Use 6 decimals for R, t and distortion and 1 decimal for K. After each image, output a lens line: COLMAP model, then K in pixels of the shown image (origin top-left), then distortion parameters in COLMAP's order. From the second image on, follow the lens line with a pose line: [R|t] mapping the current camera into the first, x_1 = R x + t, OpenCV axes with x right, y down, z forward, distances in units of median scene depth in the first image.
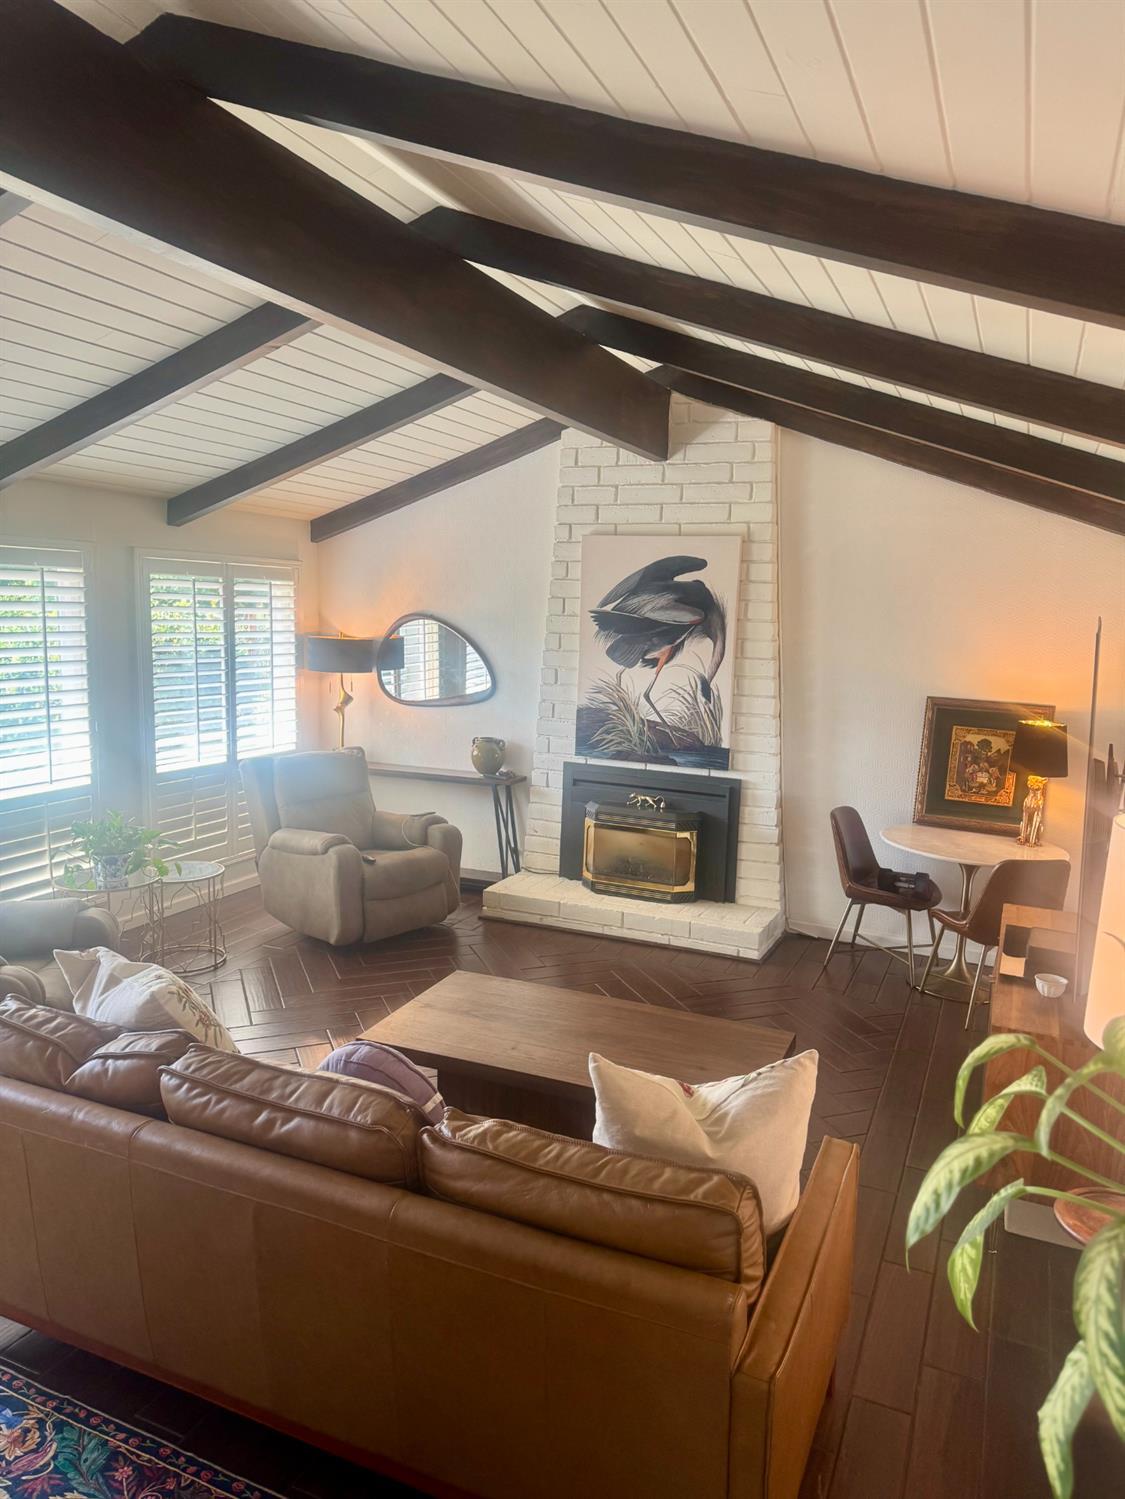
lens RADIAL K [[1042.5, 0, 558.0], [0, 1042.5, 756.5], [0, 0, 1]] dist [0.122454, -0.164556]
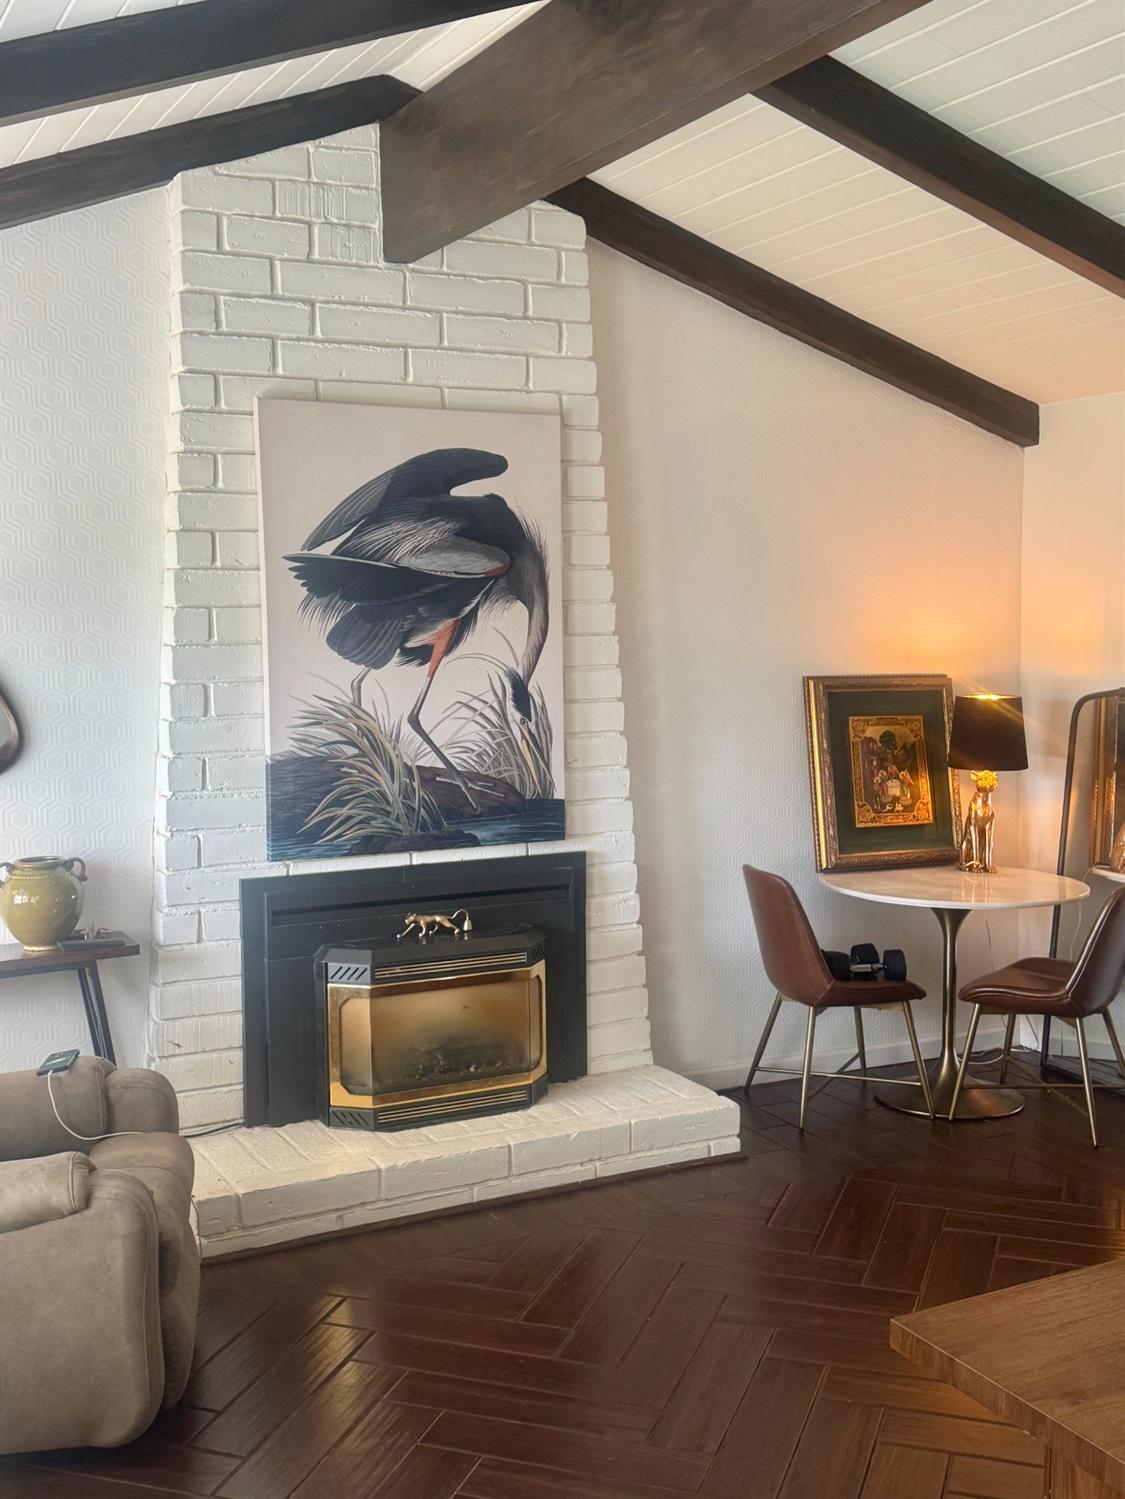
lens RADIAL K [[1669.4, 0, 562.5], [0, 1669.4, 749.5], [0, 0, 1]] dist [0.131918, -0.010846]
pose [[0.635315, -0.108277, 0.764625, -0.504865], [0.138290, 0.990069, 0.025299, -0.055565], [-0.759770, 0.089668, 0.643979, 0.428944]]
